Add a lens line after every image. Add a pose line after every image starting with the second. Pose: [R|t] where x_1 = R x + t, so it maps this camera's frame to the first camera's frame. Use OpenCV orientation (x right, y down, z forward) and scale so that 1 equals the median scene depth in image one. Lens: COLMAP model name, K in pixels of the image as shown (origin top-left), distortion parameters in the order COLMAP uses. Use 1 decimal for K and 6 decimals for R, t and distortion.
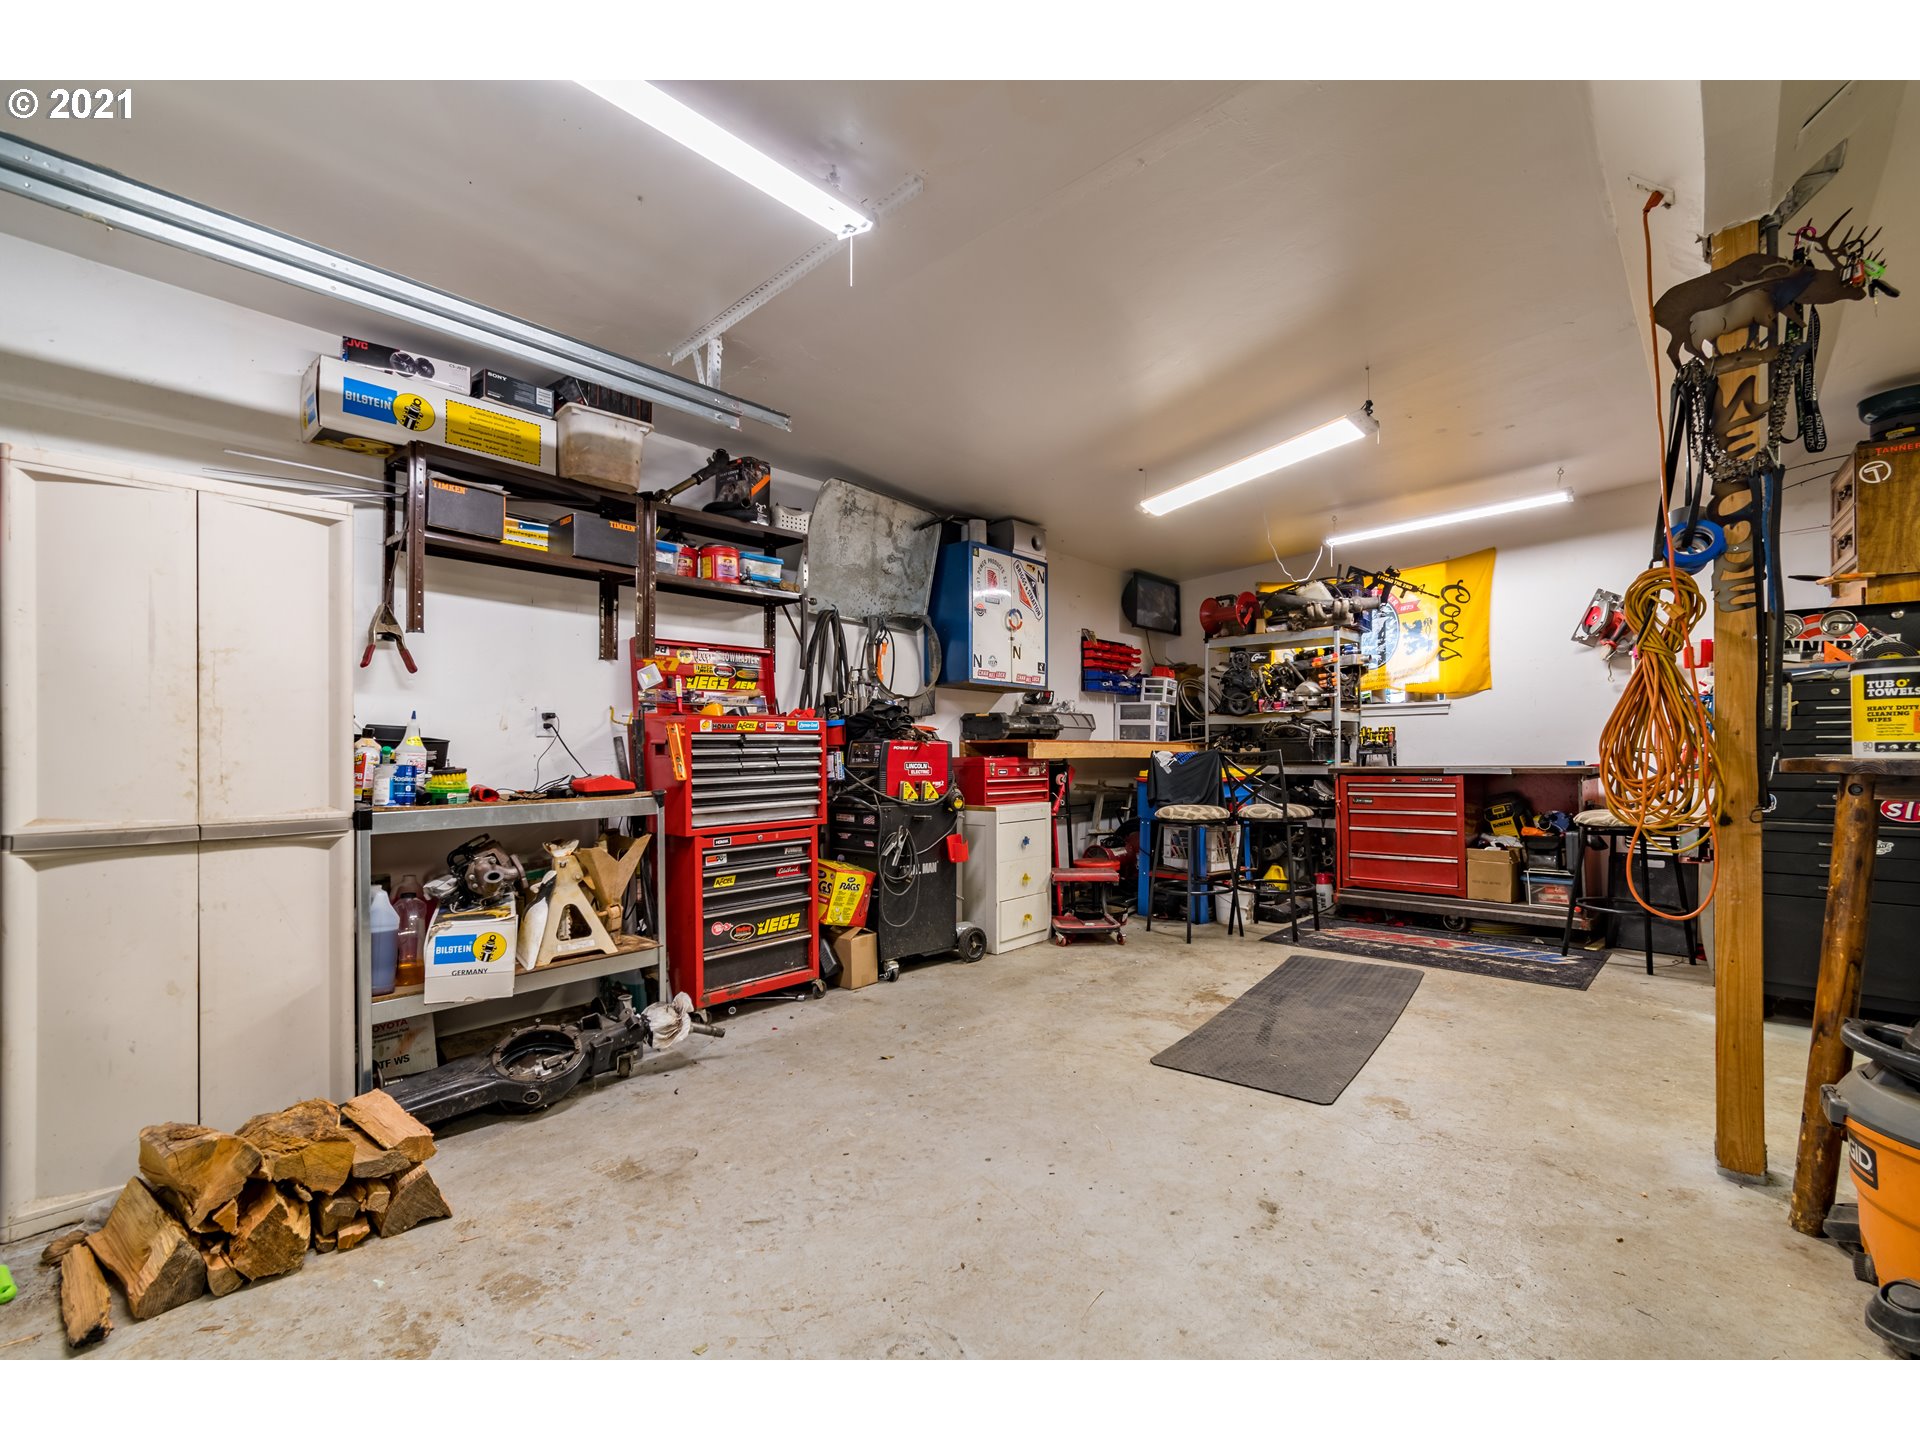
lens RADIAL K [[853.5, 0, 976.0], [0, 853.5, 735.5], [0, 0, 1]] dist [0.008655, -0.001648]
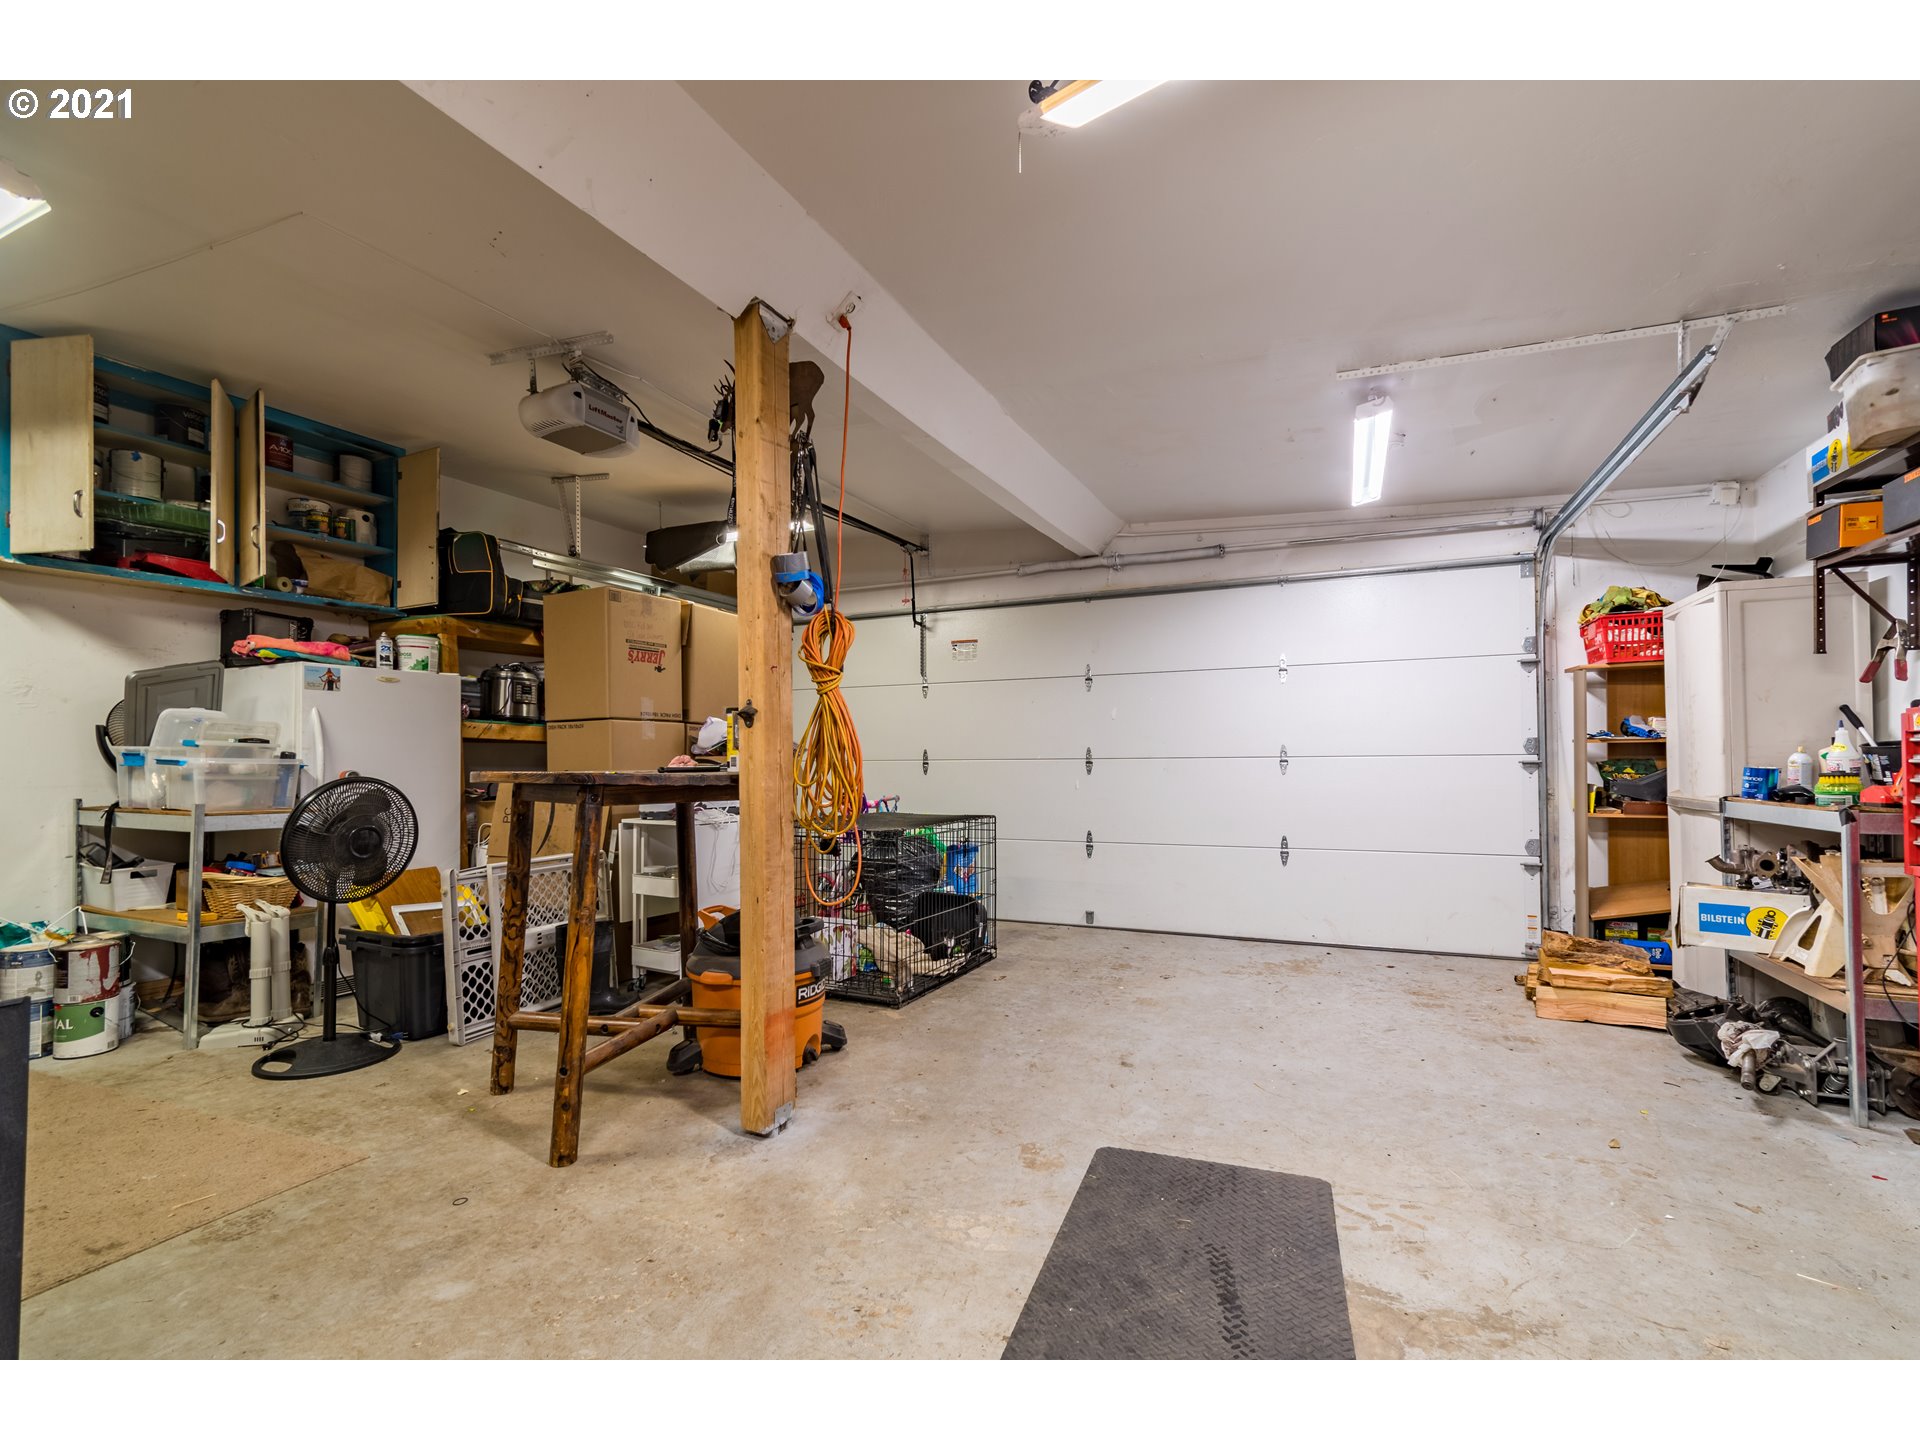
lens RADIAL K [[853.5, 0, 971.5], [0, 853.5, 737.2], [0, 0, 1]] dist [0.008655, -0.001648]
pose [[-0.956440, 0.001332, -0.291927, 0.443587], [0.014094, 0.999034, -0.041619, 0.013562], [0.291590, -0.043920, -0.955535, 1.014587]]
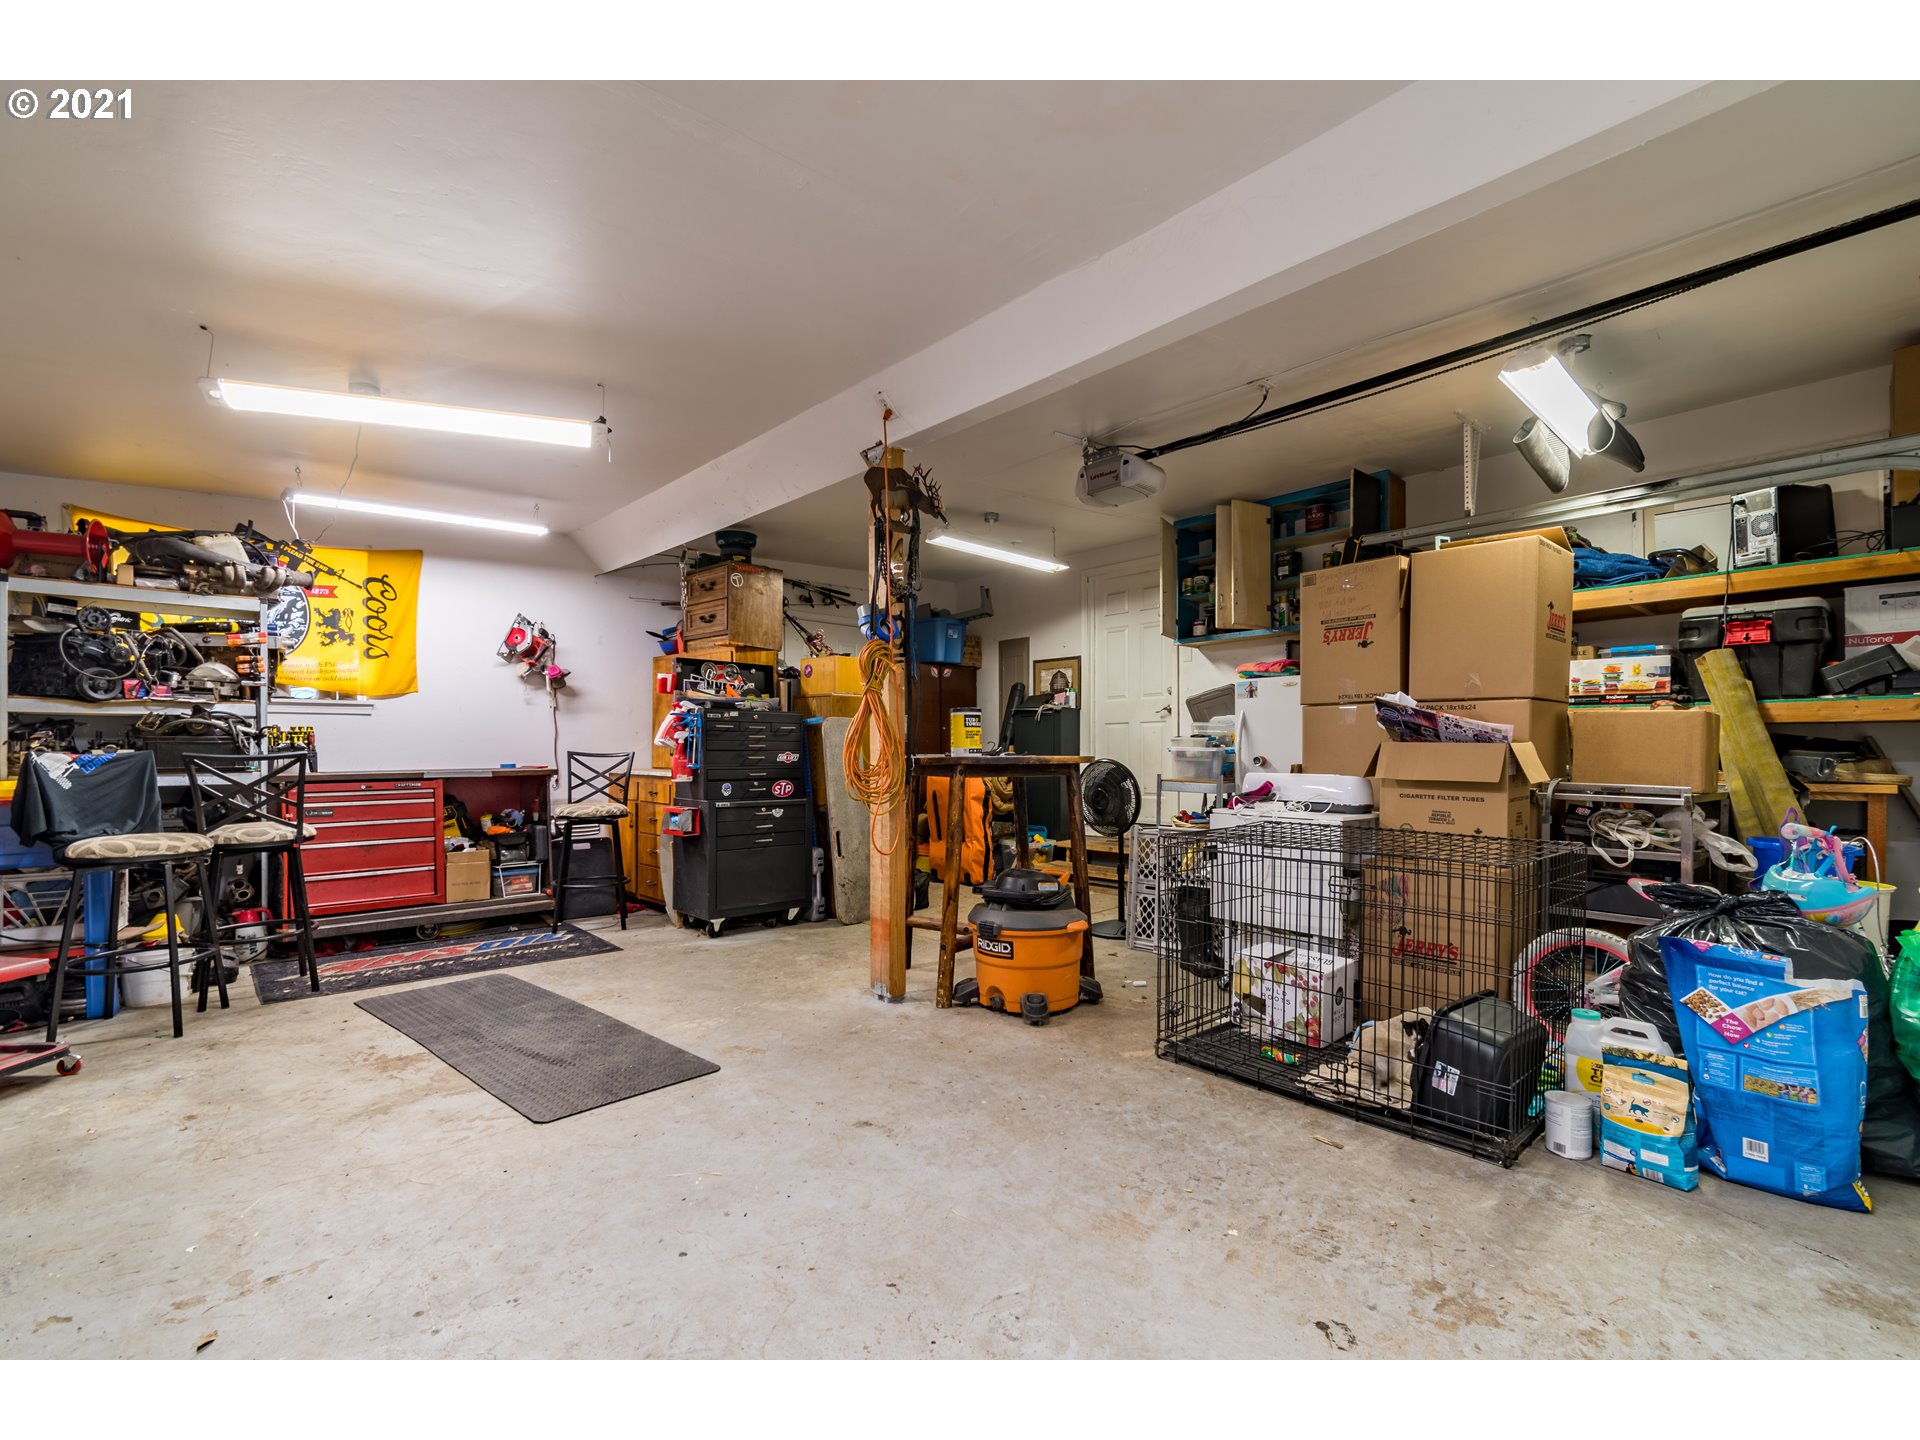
lens RADIAL K [[853.5, 0, 963.4], [0, 853.5, 735.7], [0, 0, 1]] dist [0.008655, -0.001648]
pose [[0.101949, 0.027274, 0.994416, -0.368148], [-0.017273, 0.999522, -0.025643, 0.011474], [-0.994640, -0.014562, 0.102371, 0.314816]]
